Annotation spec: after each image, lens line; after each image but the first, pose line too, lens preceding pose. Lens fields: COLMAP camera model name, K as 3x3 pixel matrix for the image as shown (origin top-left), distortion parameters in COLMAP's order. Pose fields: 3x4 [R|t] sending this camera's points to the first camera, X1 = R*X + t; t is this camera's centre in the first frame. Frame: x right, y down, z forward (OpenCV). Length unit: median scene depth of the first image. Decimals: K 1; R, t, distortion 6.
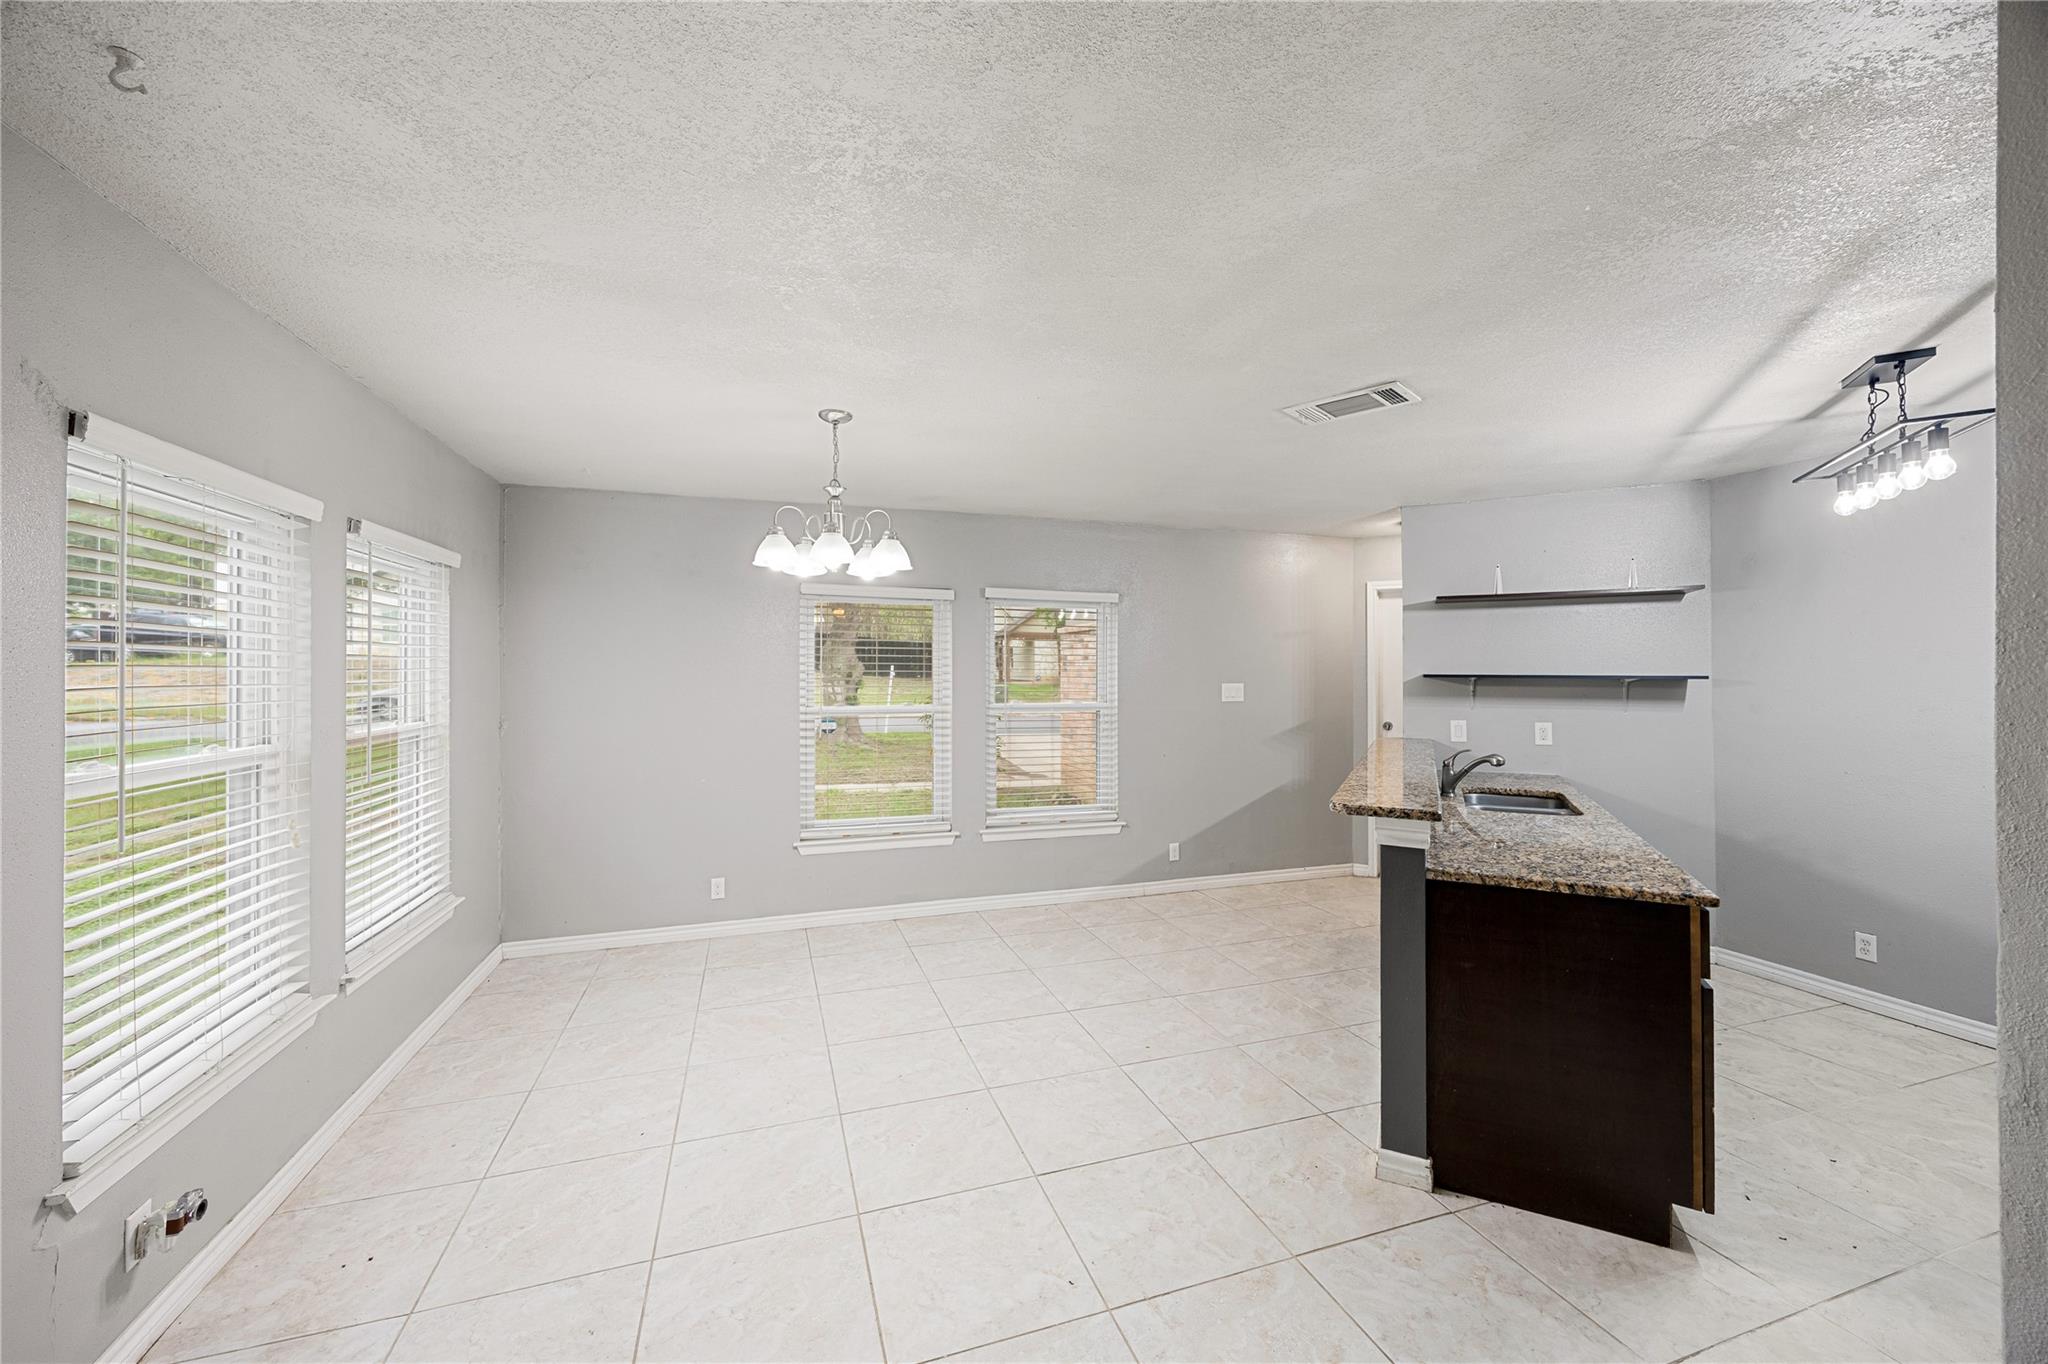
lens RADIAL K [[787.6, 0, 1023.2], [0, 787.6, 672.5], [0, 0, 1]] dist [0.000561, -0.000658]
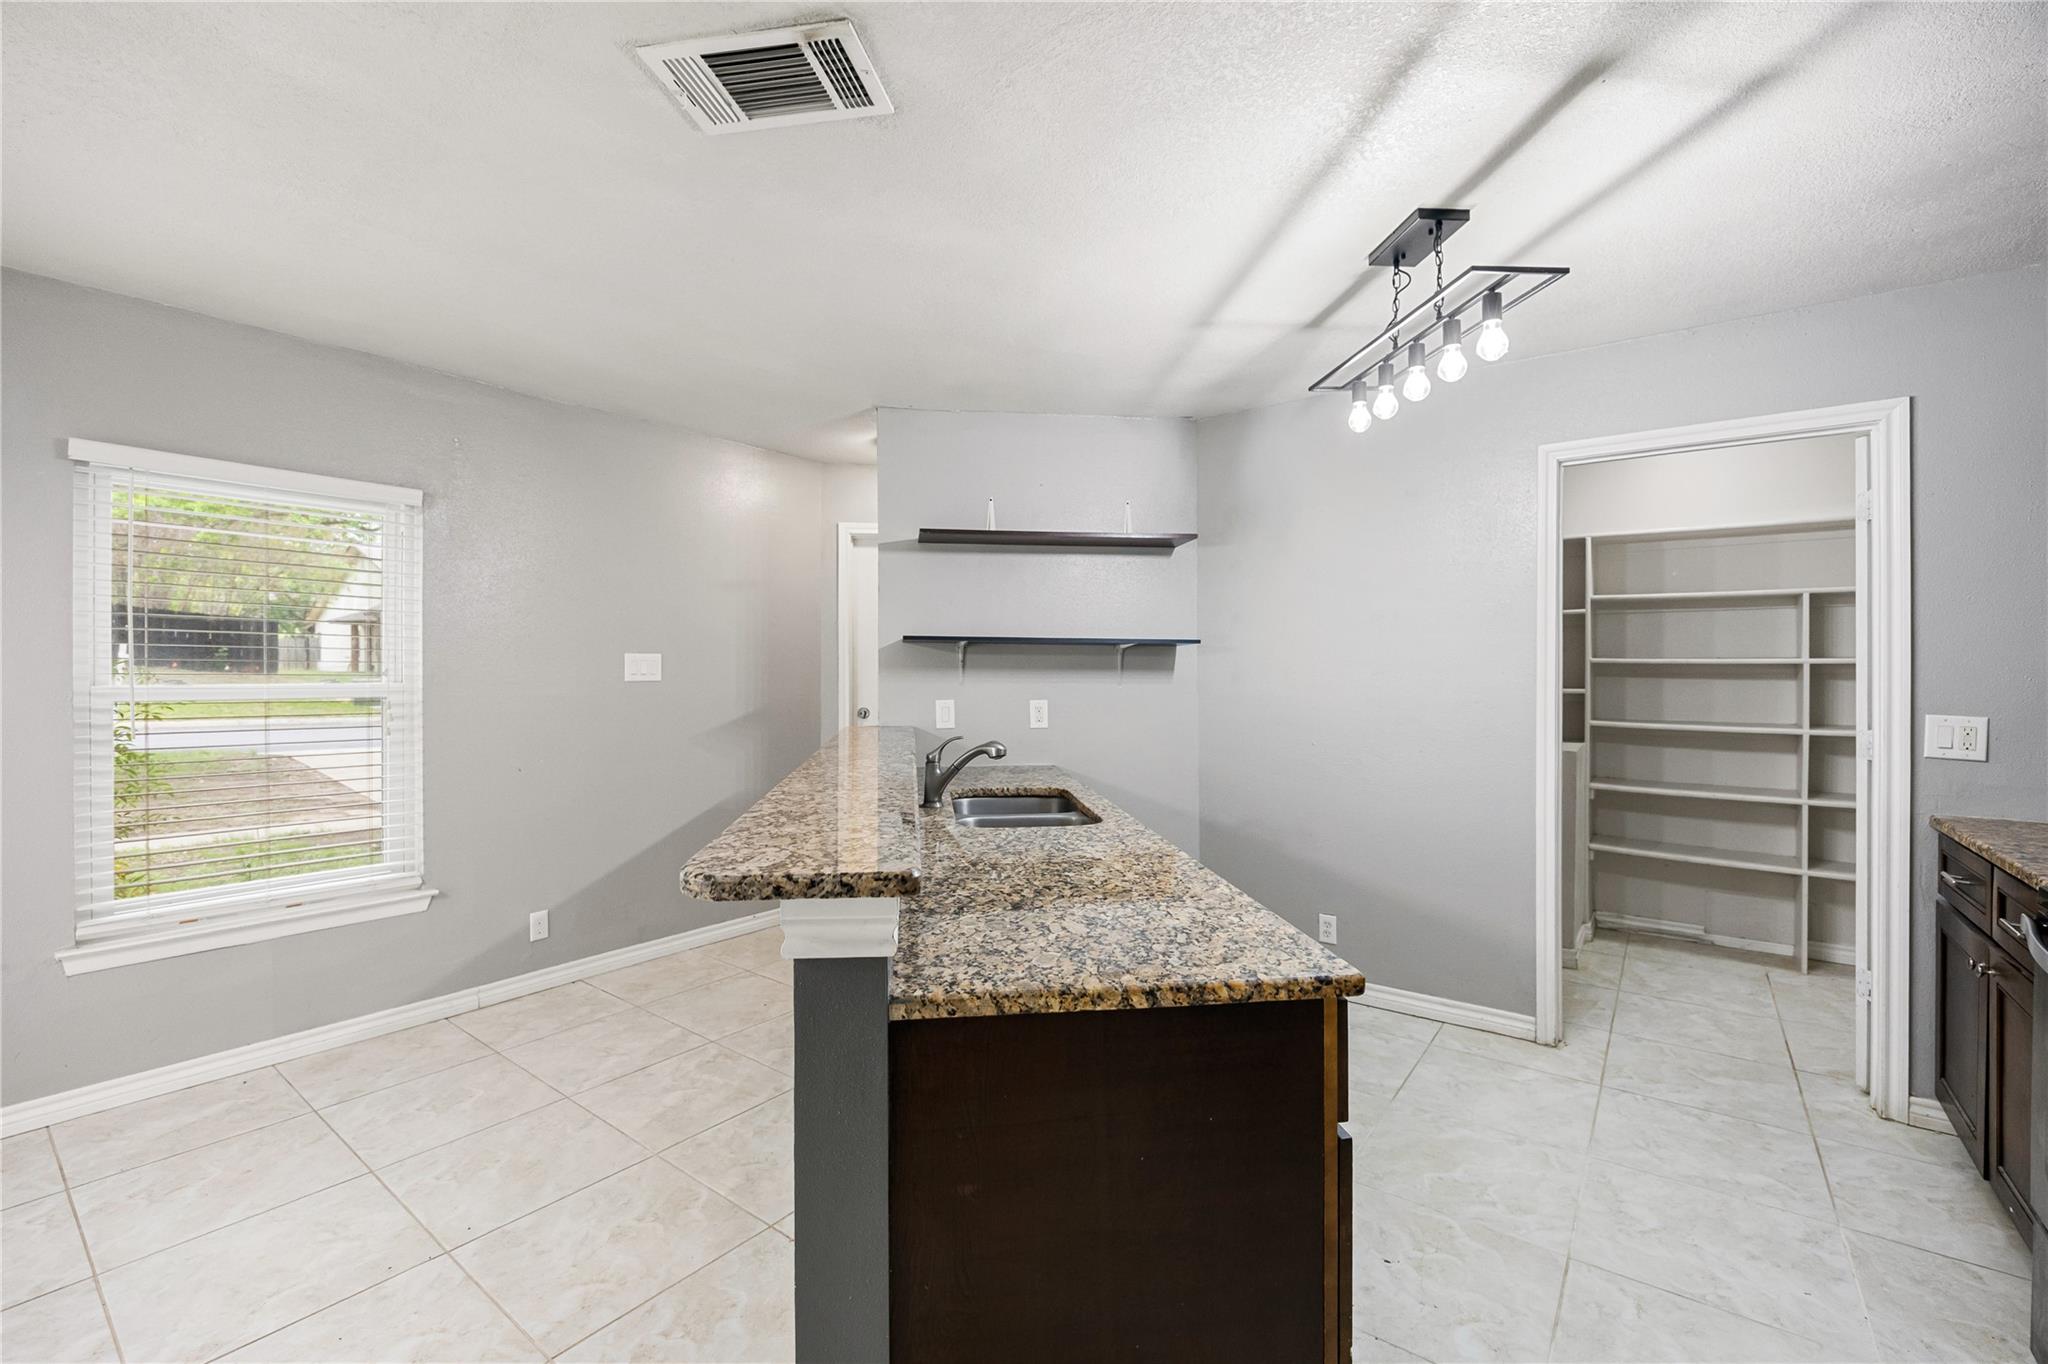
lens RADIAL K [[864.1, 0, 1017.1], [0, 864.1, 670.8], [0, 0, 1]] dist [-0.010636, -0.000534]
pose [[0.829951, 0.000560, 0.557836, 0.188227], [-0.002759, 0.999991, 0.003102, 0.038463], [-0.557829, -0.004113, 0.829946, 0.349521]]
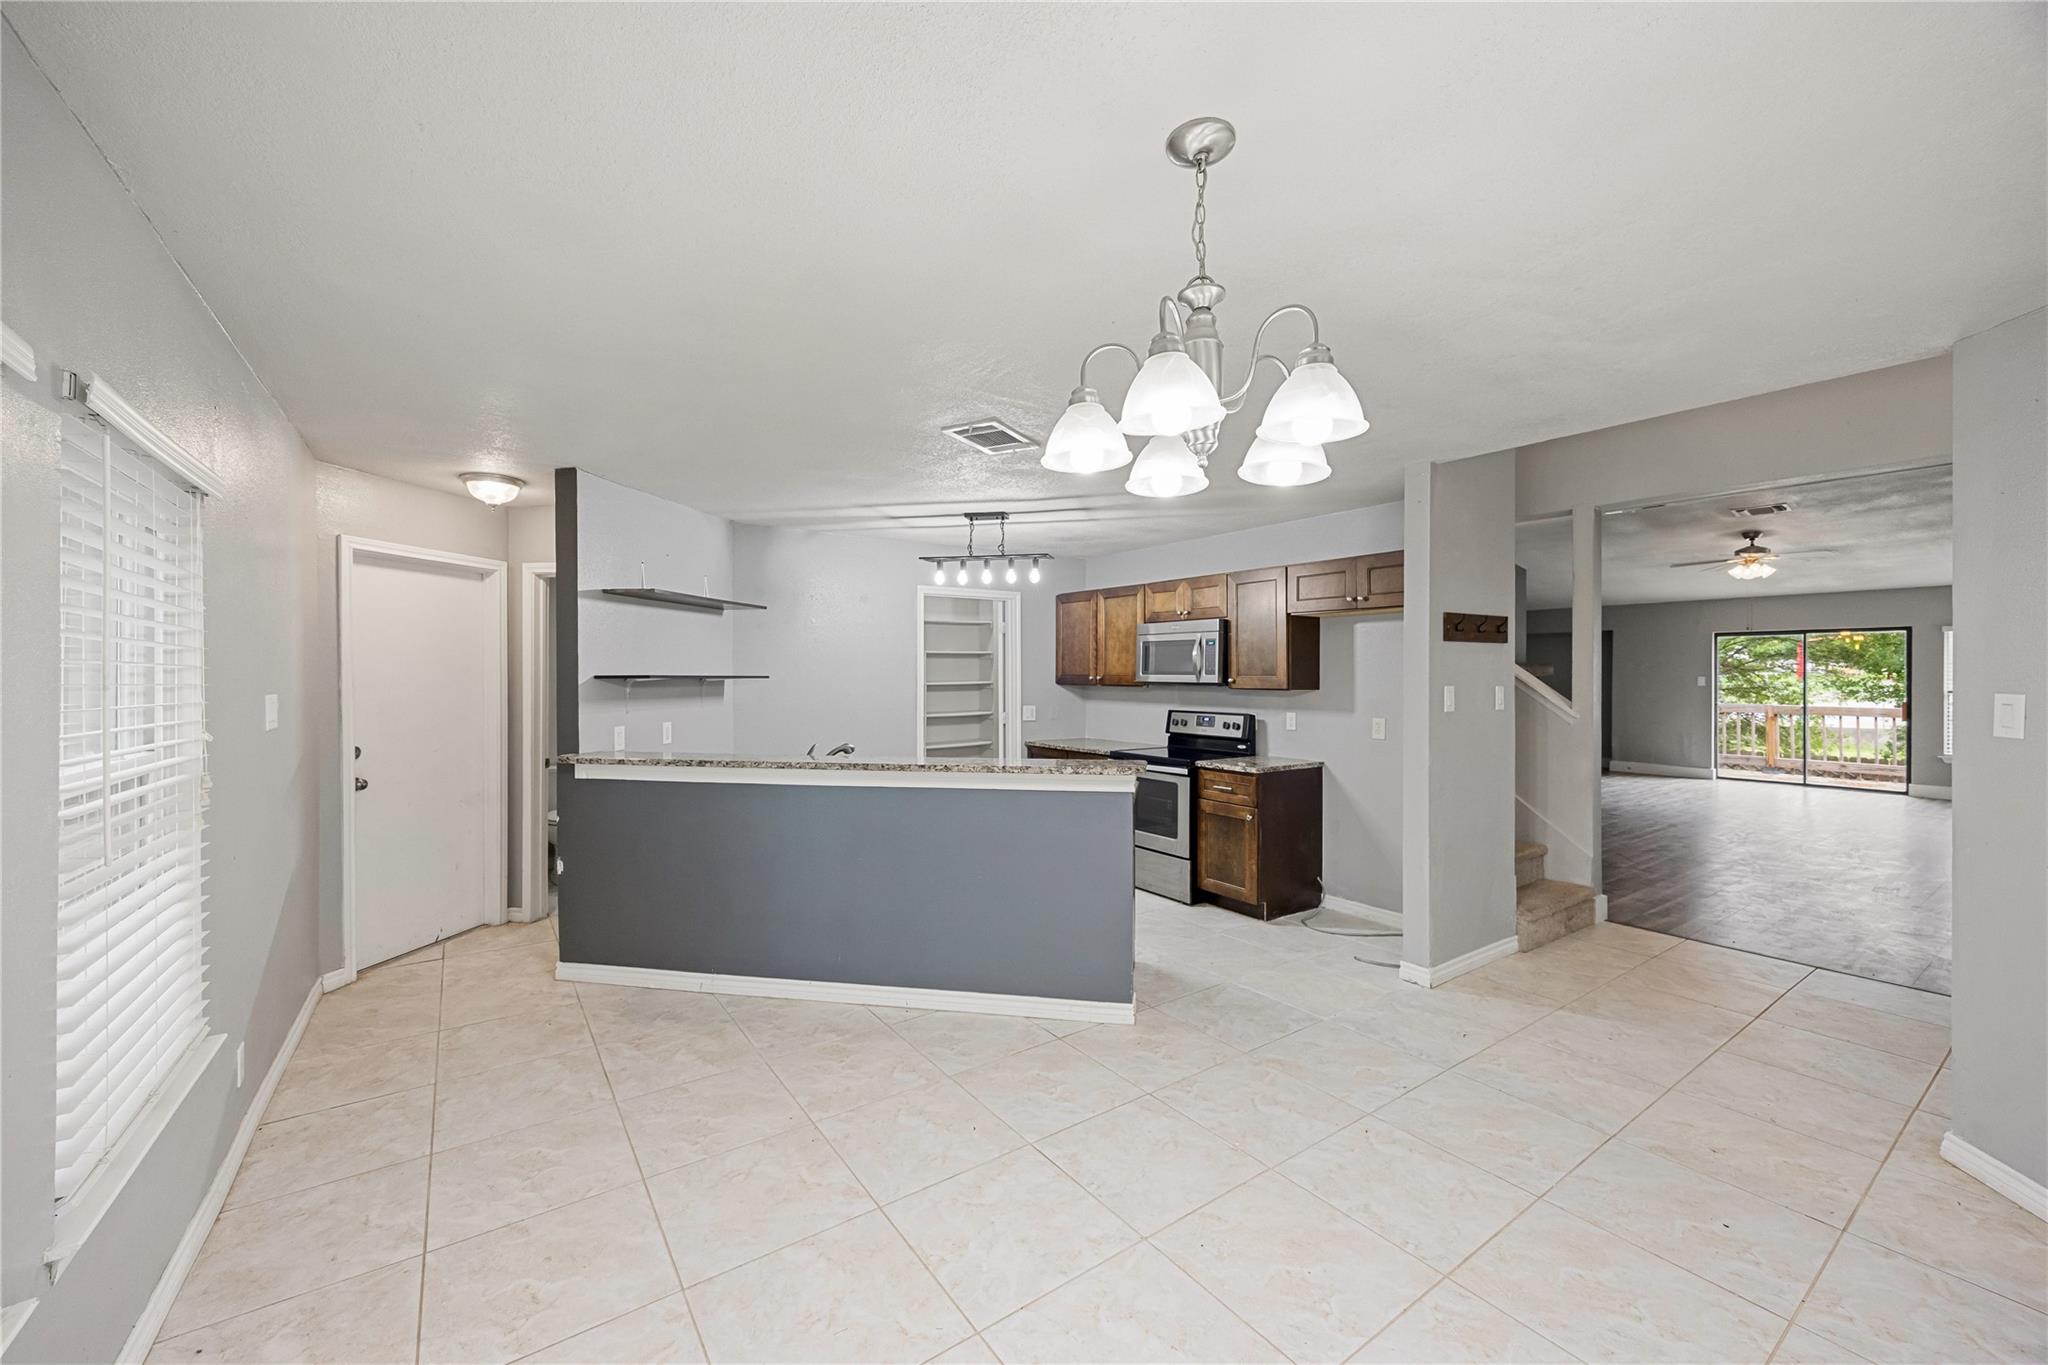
lens RADIAL K [[787.6, 0, 1026.6], [0, 787.6, 677.4], [0, 0, 1]] dist [0.000561, -0.000658]
pose [[-0.280691, -0.003038, 0.959793, -0.559393], [0.001510, 0.999992, 0.003607, 0.002770], [-0.959797, 0.002462, -0.280684, 1.023837]]
